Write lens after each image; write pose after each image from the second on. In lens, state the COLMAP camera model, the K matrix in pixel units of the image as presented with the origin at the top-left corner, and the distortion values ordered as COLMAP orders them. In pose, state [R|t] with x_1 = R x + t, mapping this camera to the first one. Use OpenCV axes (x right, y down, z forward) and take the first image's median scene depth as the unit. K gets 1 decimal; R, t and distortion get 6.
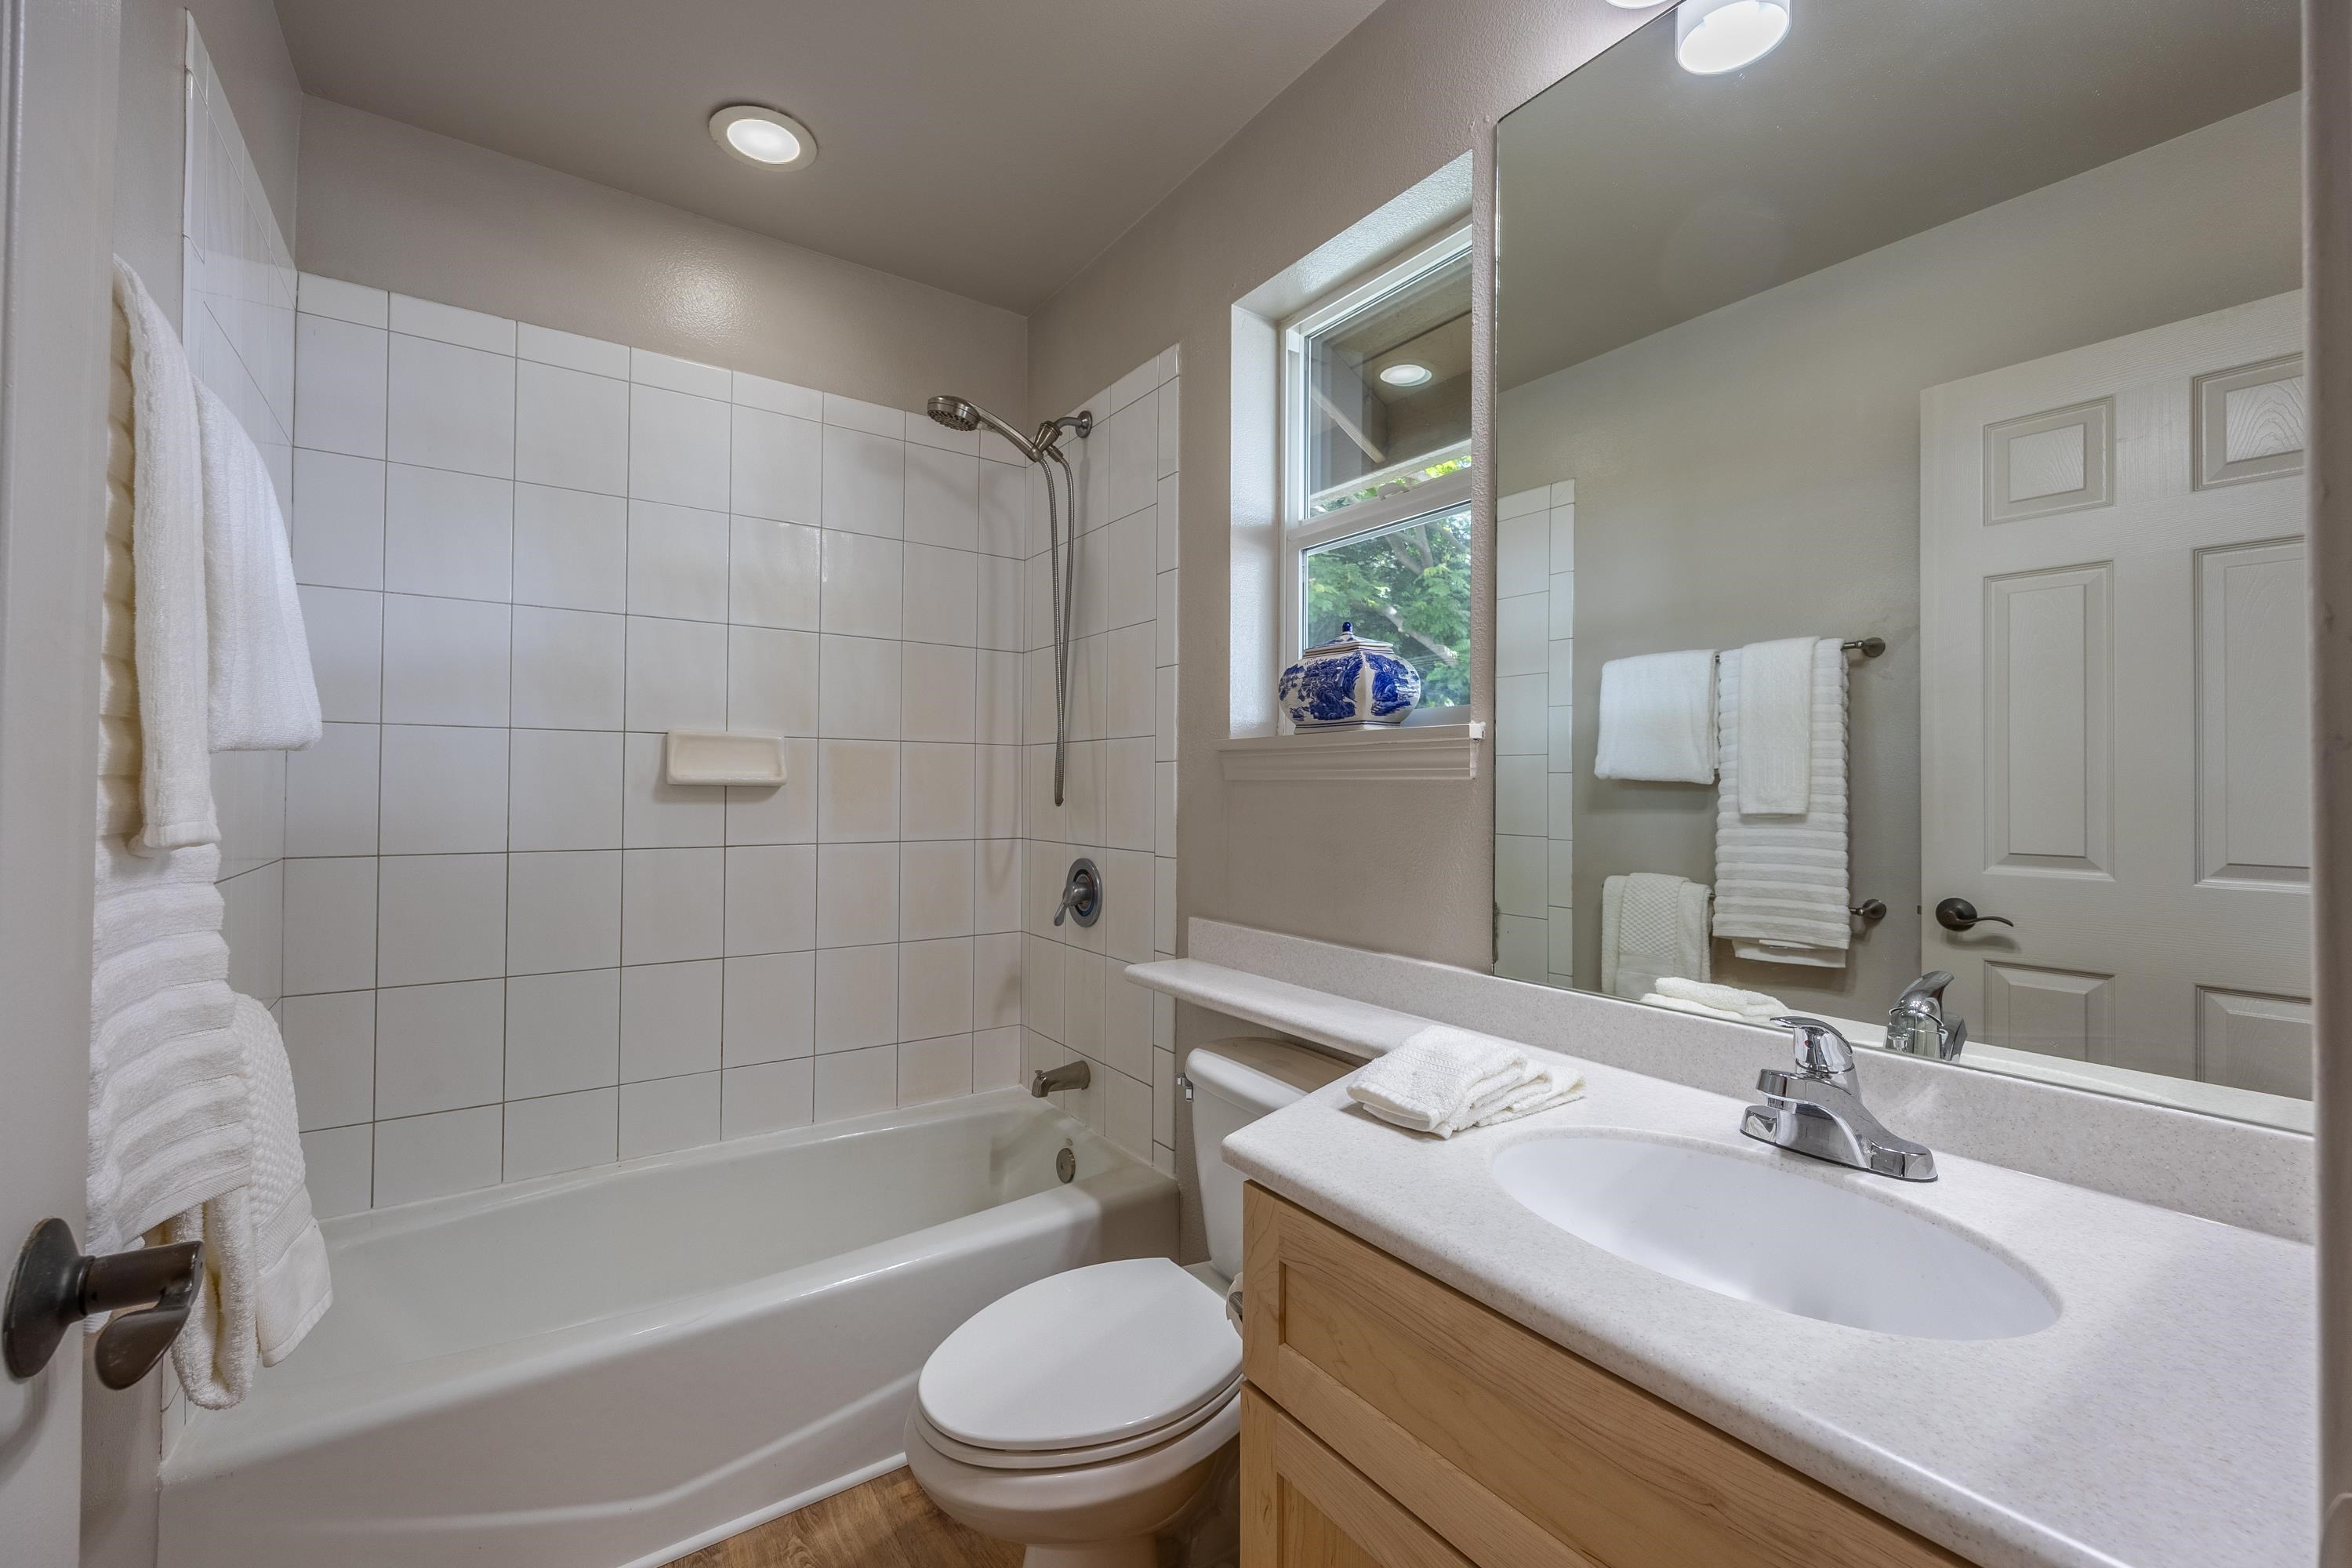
lens RADIAL K [[961.1, 0, 1168.9], [0, 961.1, 777.4], [0, 0, 1]] dist [-0.002096, 0.000895]
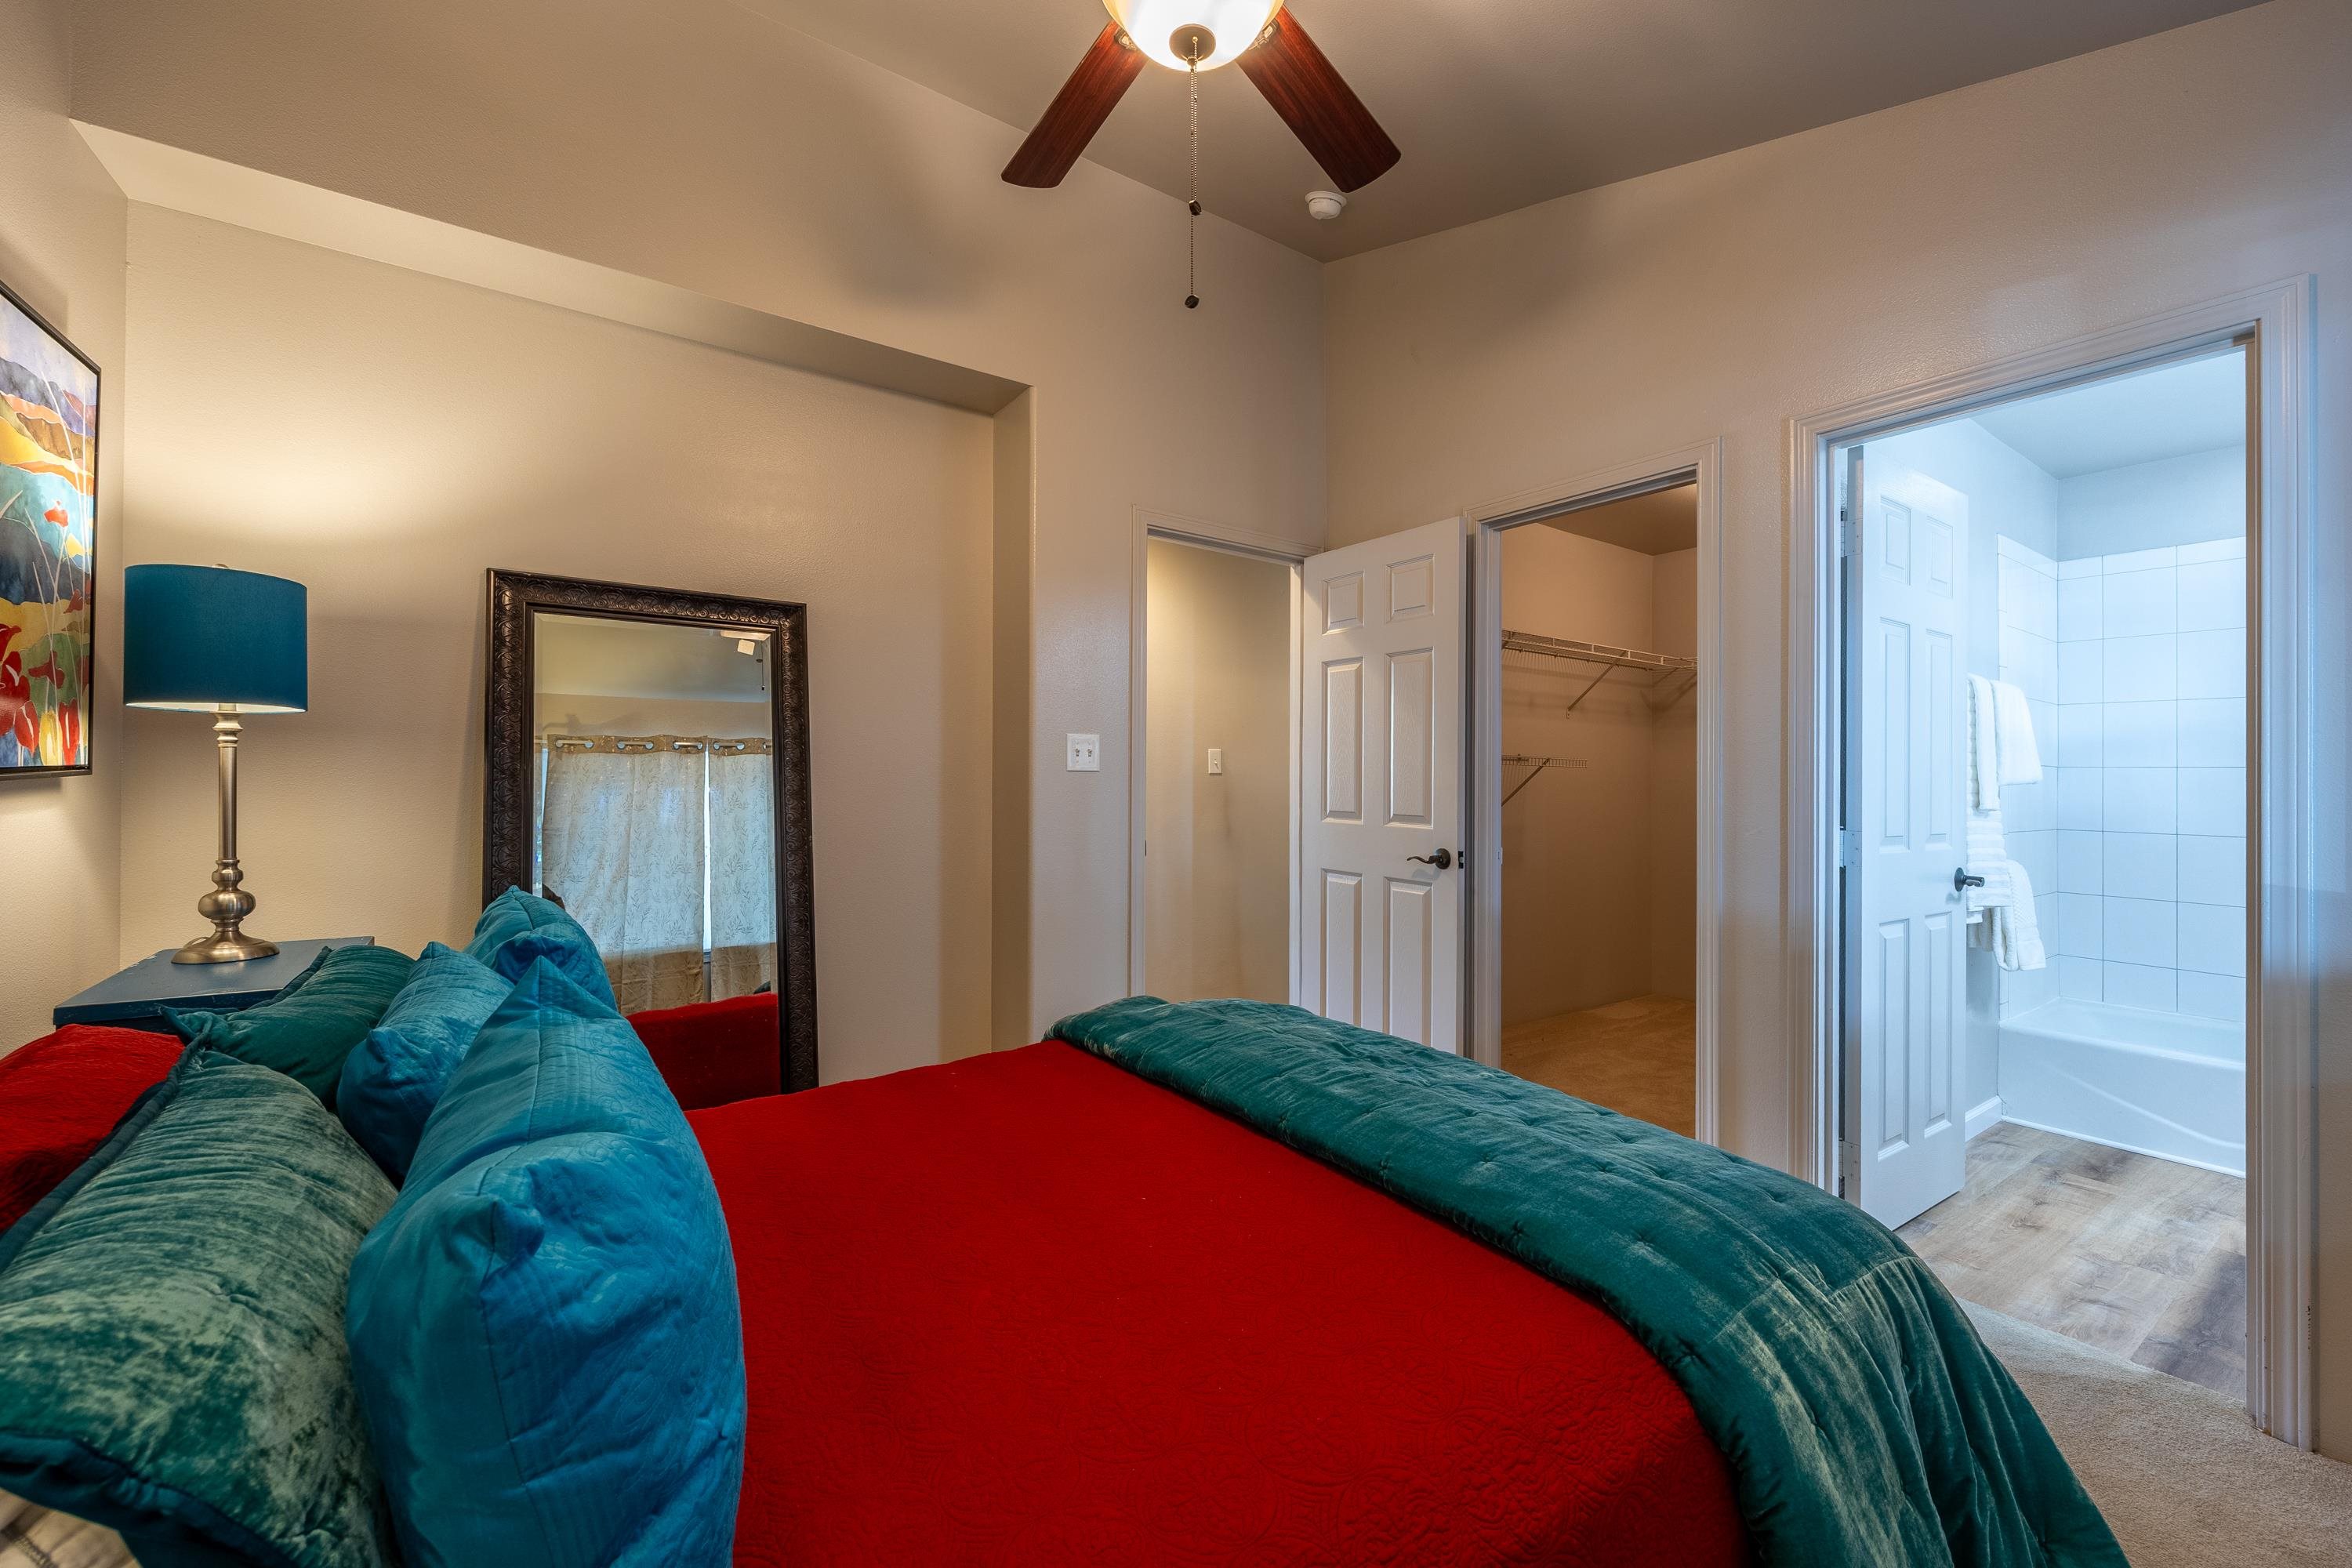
lens RADIAL K [[926.7, 0, 1187.2], [0, 926.7, 775.5], [0, 0, 1]] dist [-0.005284, -0.001500]
pose [[-0.001833, -0.013208, -0.999911, 3.016833], [-0.002288, 0.999910, -0.013204, -0.014556], [0.999996, 0.002263, -0.001863, -2.496694]]
